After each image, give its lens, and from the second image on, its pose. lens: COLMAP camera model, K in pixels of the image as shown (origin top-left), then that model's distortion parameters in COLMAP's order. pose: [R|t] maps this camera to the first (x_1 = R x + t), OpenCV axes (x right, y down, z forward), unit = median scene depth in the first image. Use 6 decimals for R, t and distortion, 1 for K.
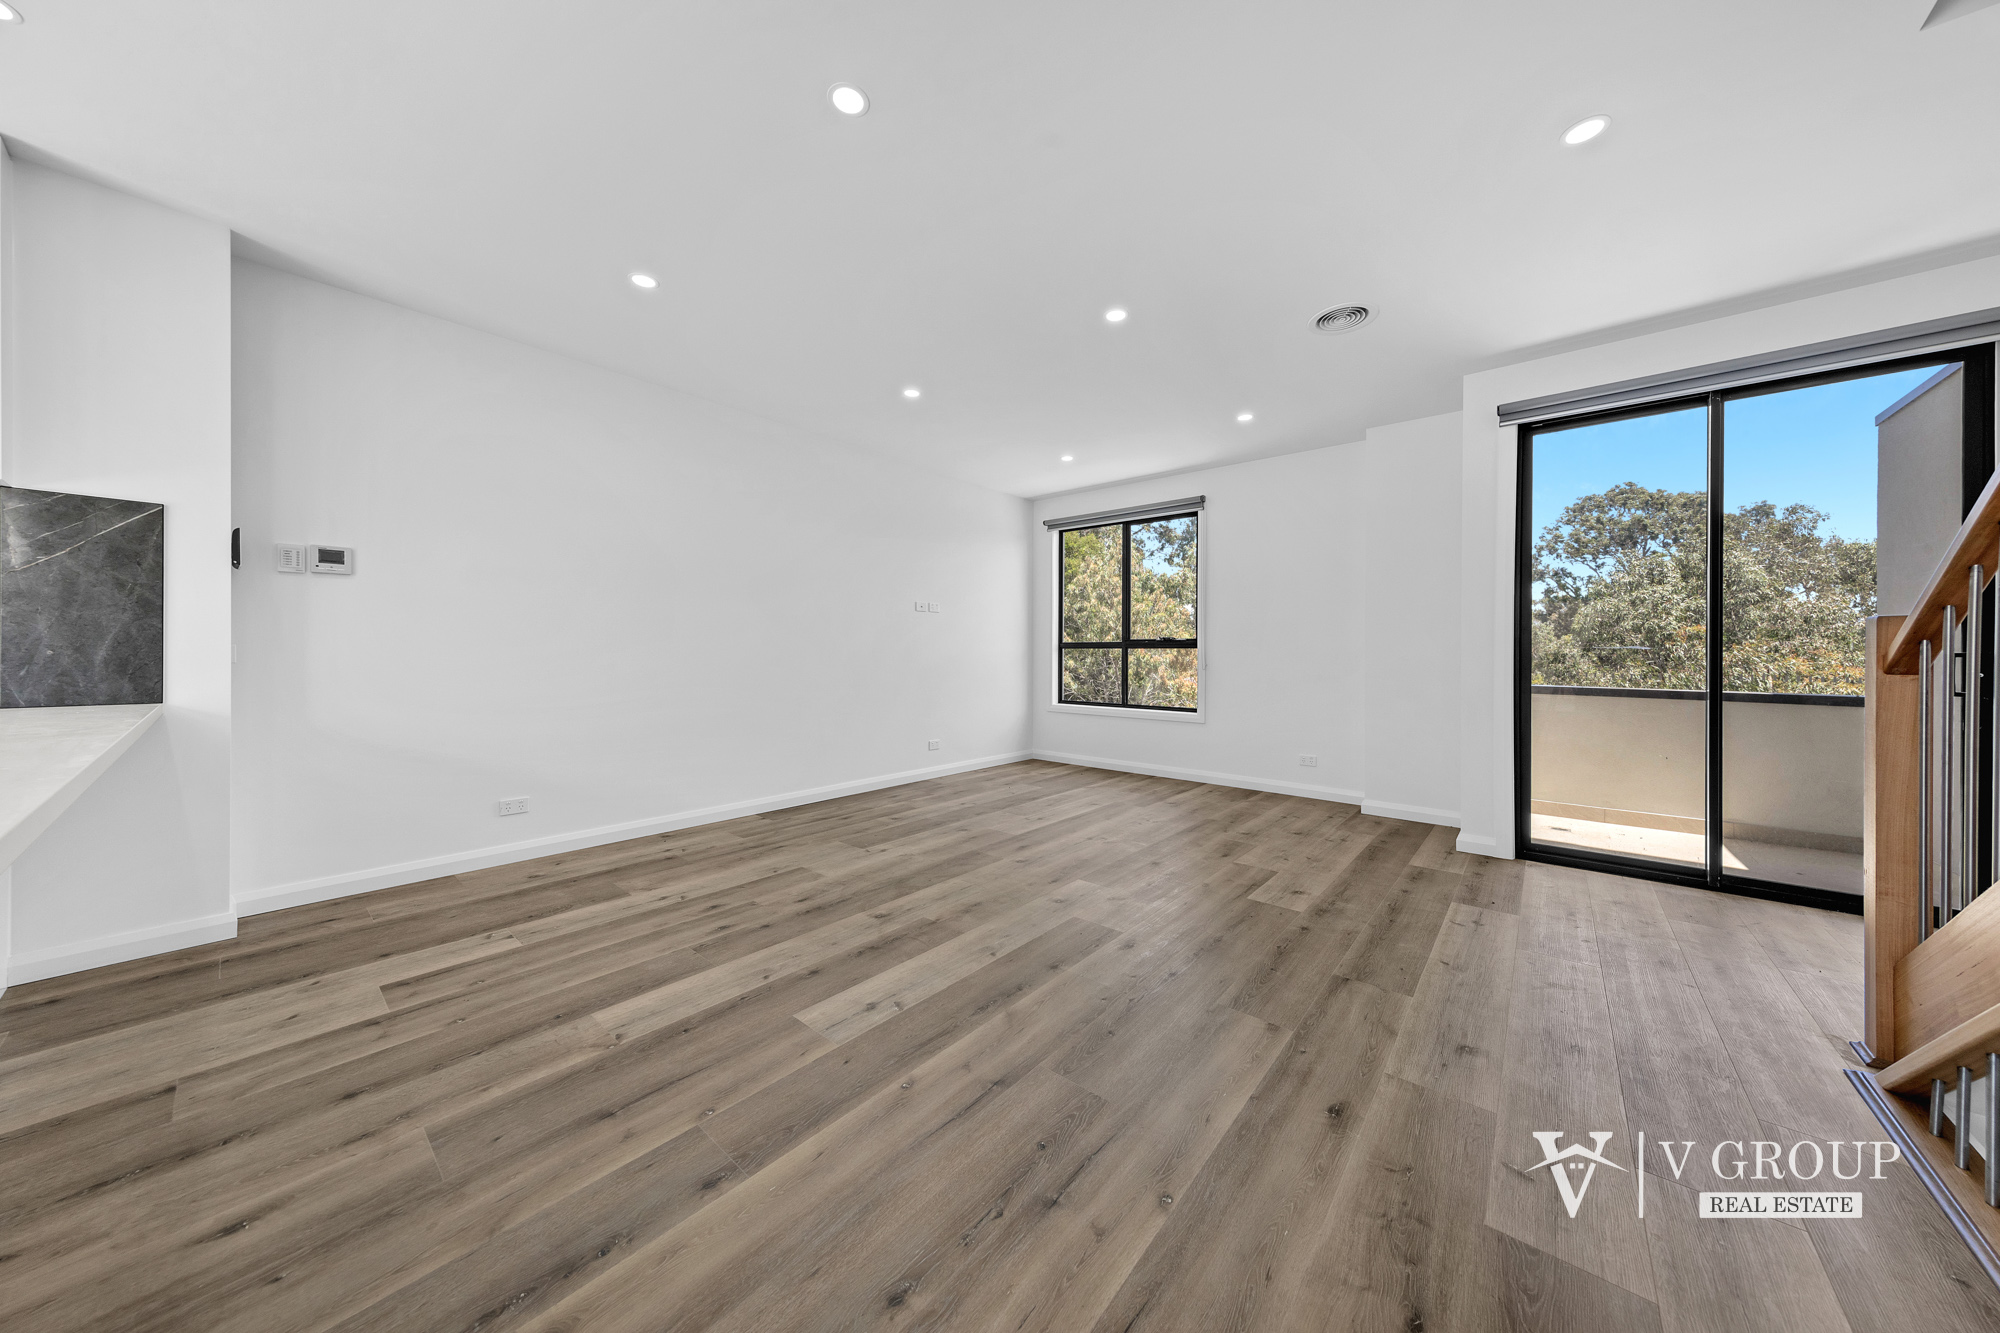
lens RADIAL K [[643.3, 0, 989.8], [0, 643.3, 654.1], [0, 0, 1]] dist [0.018235, 0.000179]
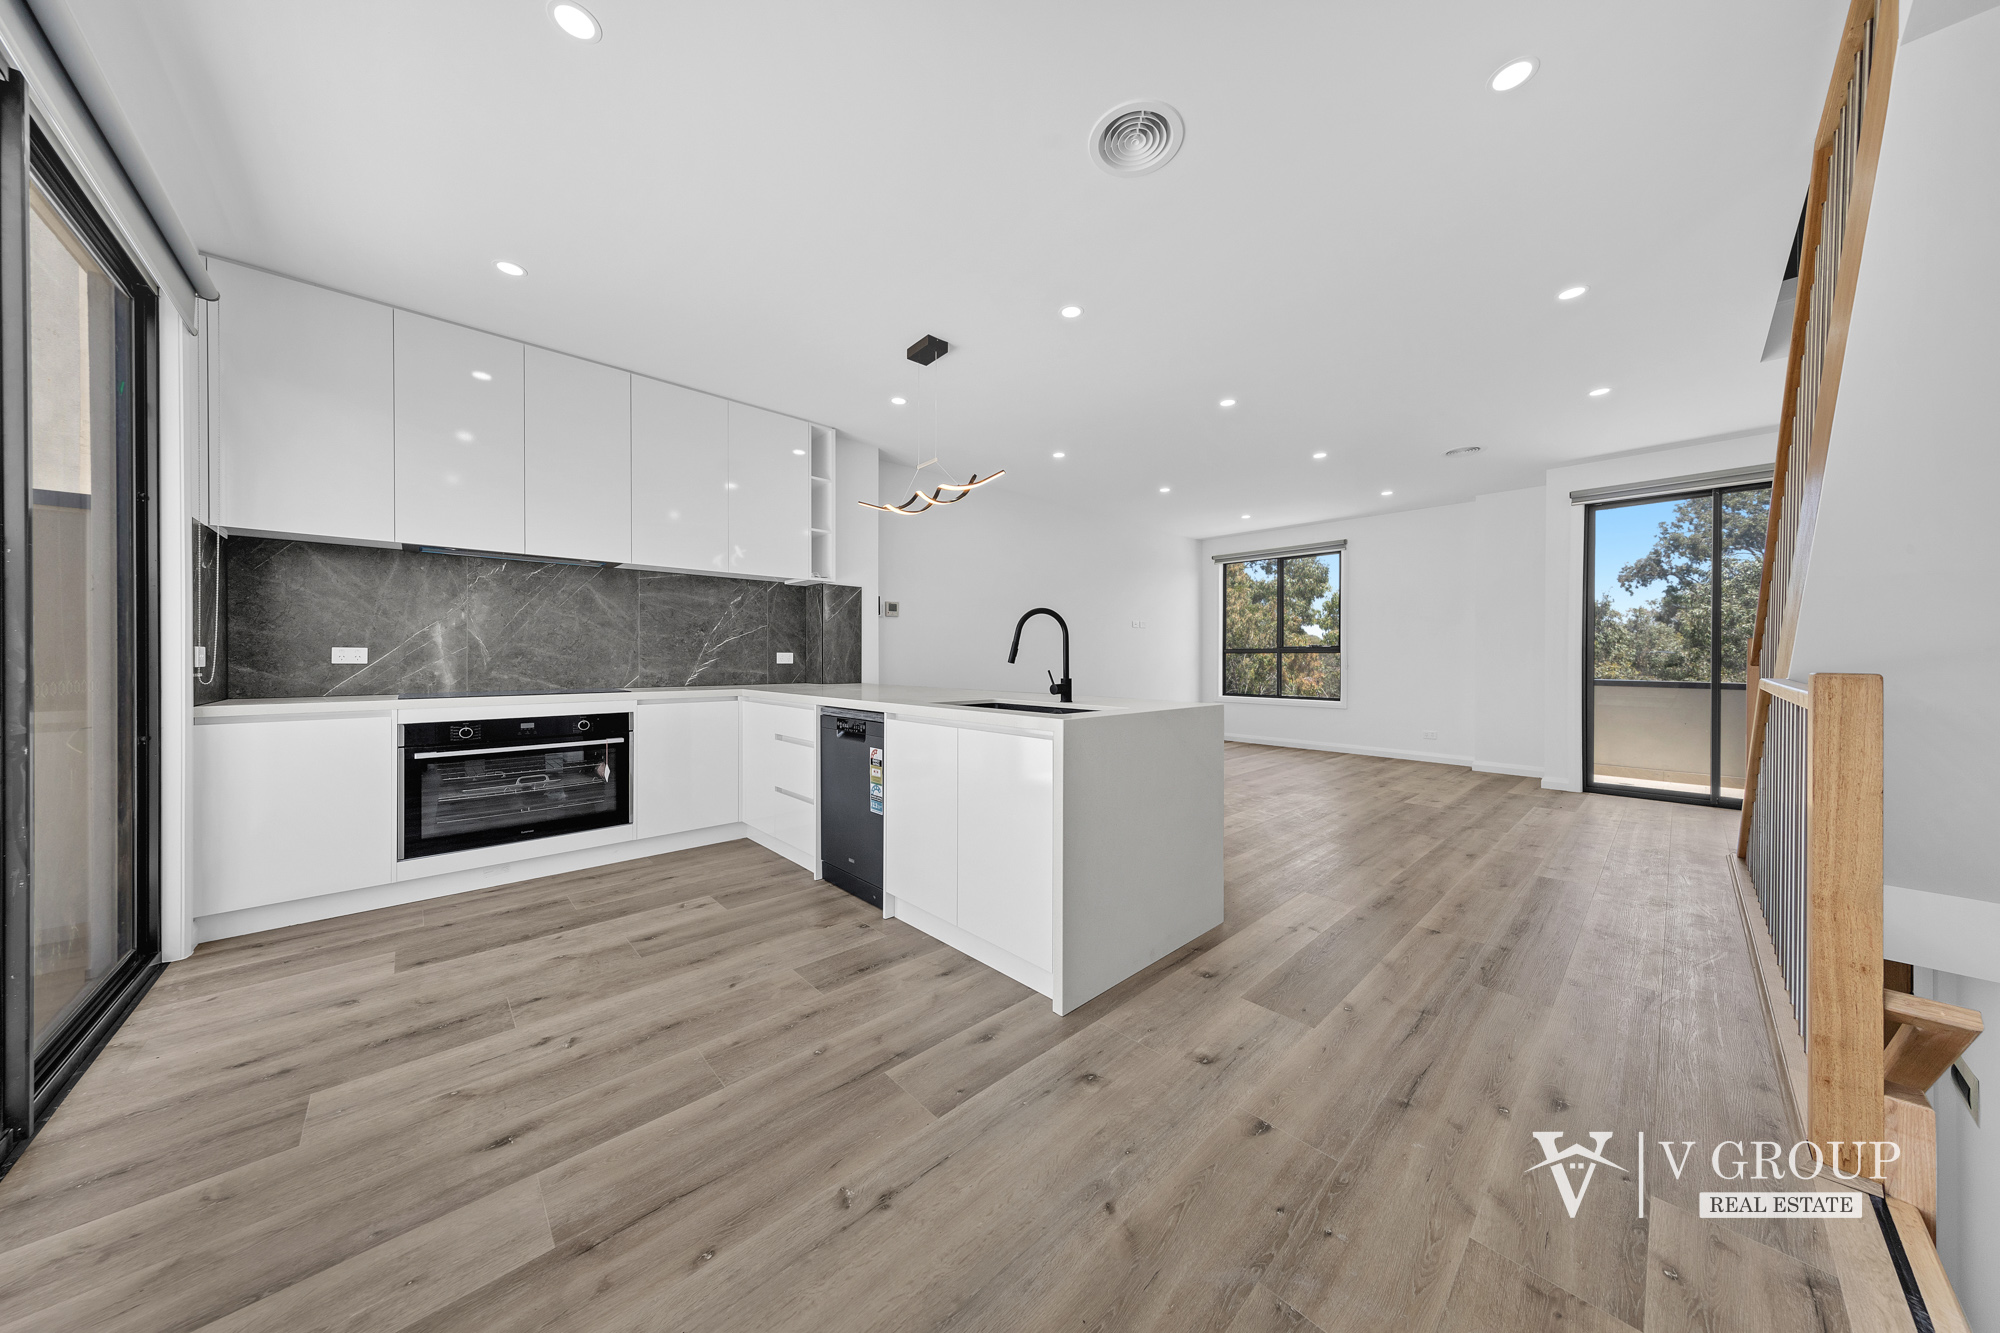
lens RADIAL K [[643.3, 0, 1010.4], [0, 643.3, 655.8], [0, 0, 1]] dist [0.018235, 0.000179]
pose [[0.996468, -0.001276, -0.083960, -0.452413], [0.001188, 0.999999, -0.001099, -0.005883], [0.083961, 0.000995, 0.996469, -0.724186]]
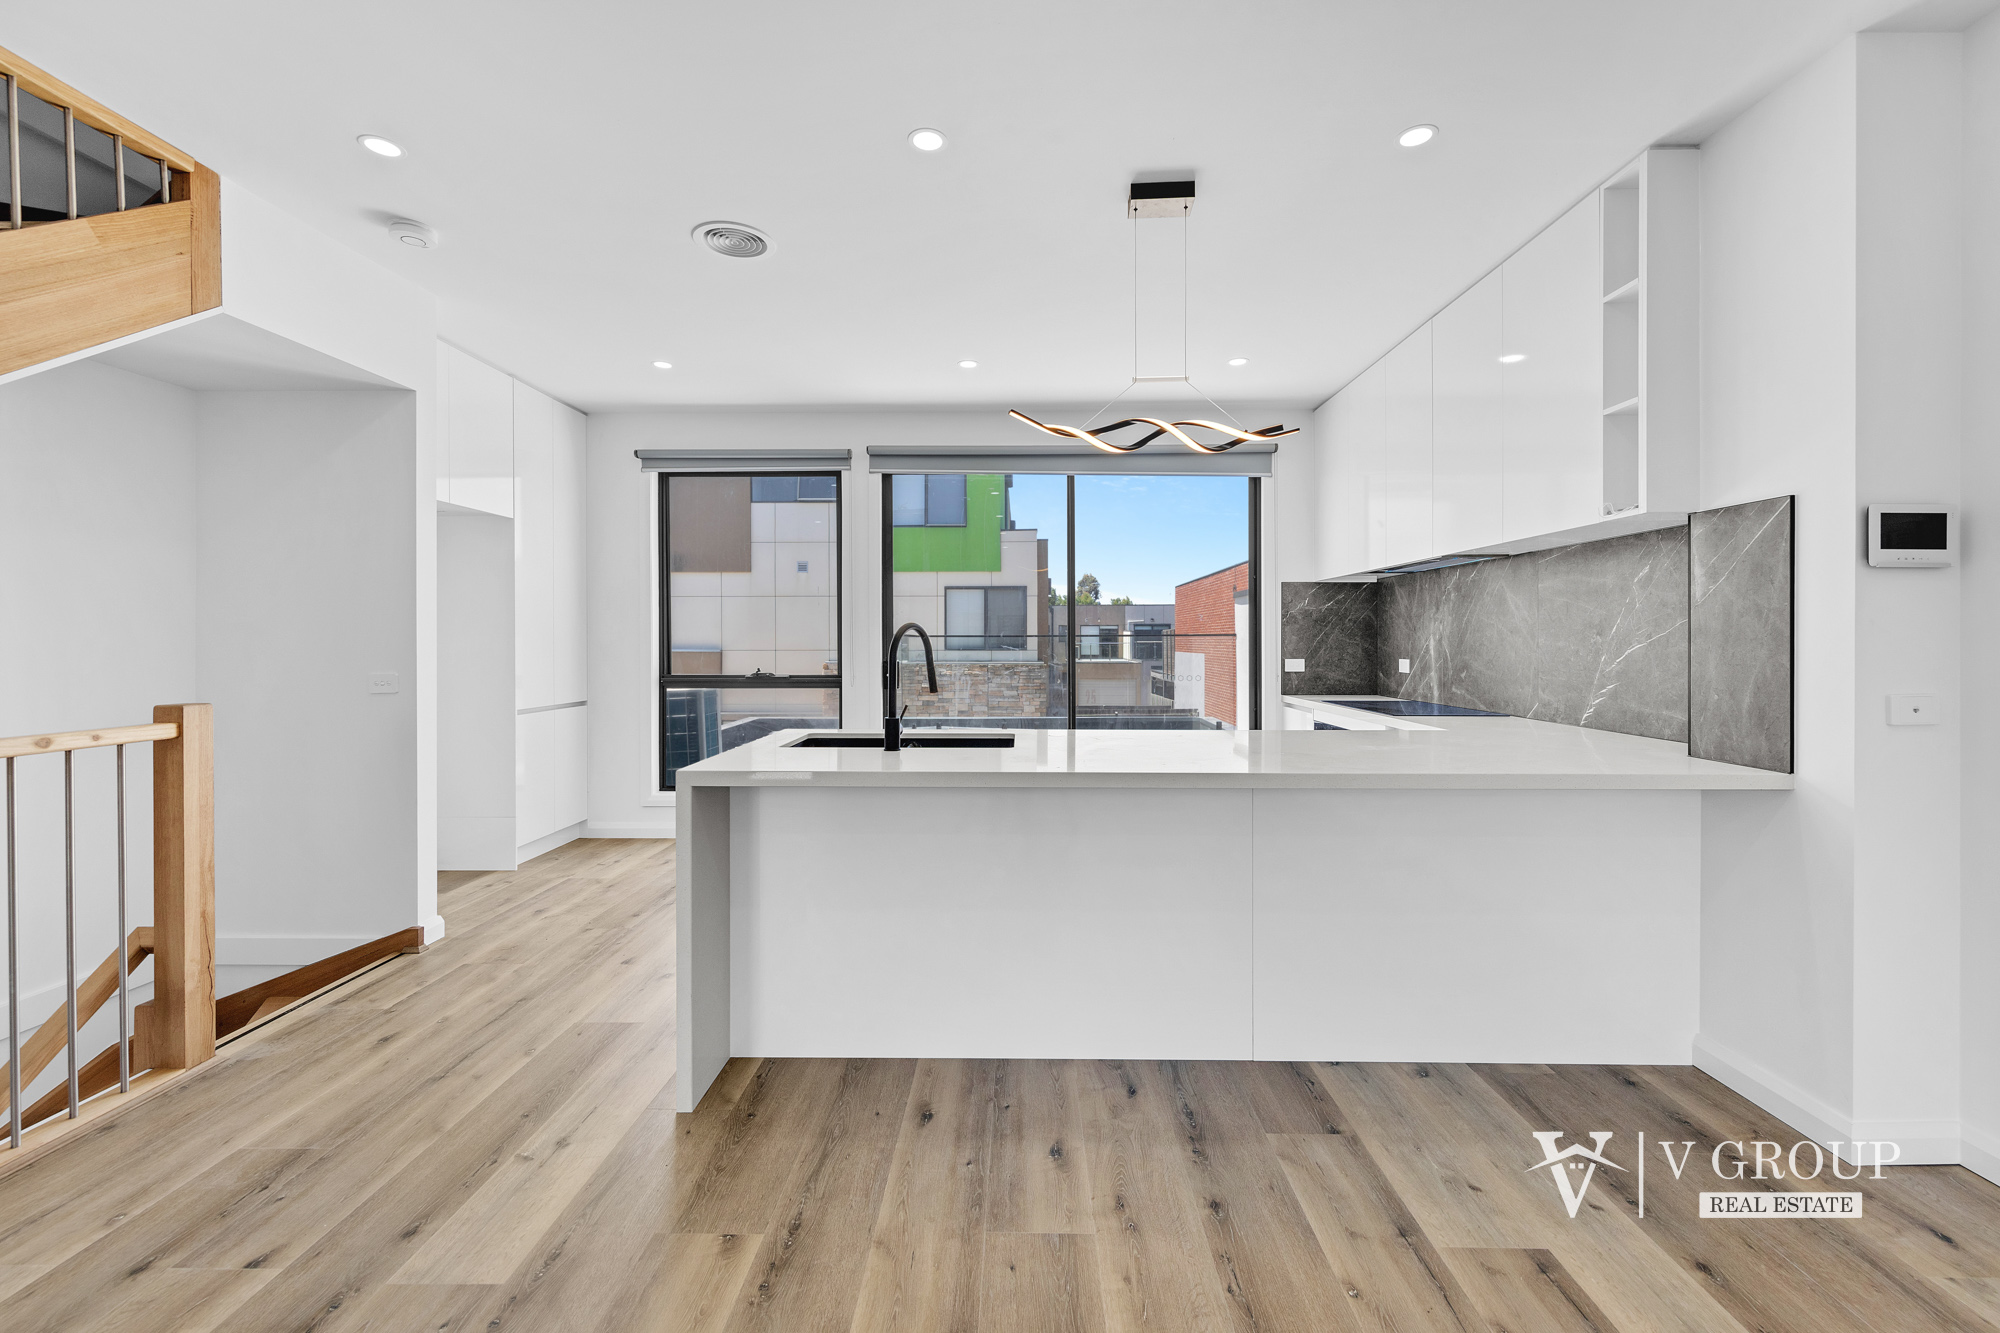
lens RADIAL K [[832.2, 0, 995.5], [0, 832.2, 639.8], [0, 0, 1]] dist [0.007100, -0.000497]
pose [[-0.774294, -0.003421, -0.632817, -0.007792], [-0.001935, 0.999994, -0.003038, -0.049079], [0.632824, -0.001128, -0.774295, 0.858346]]
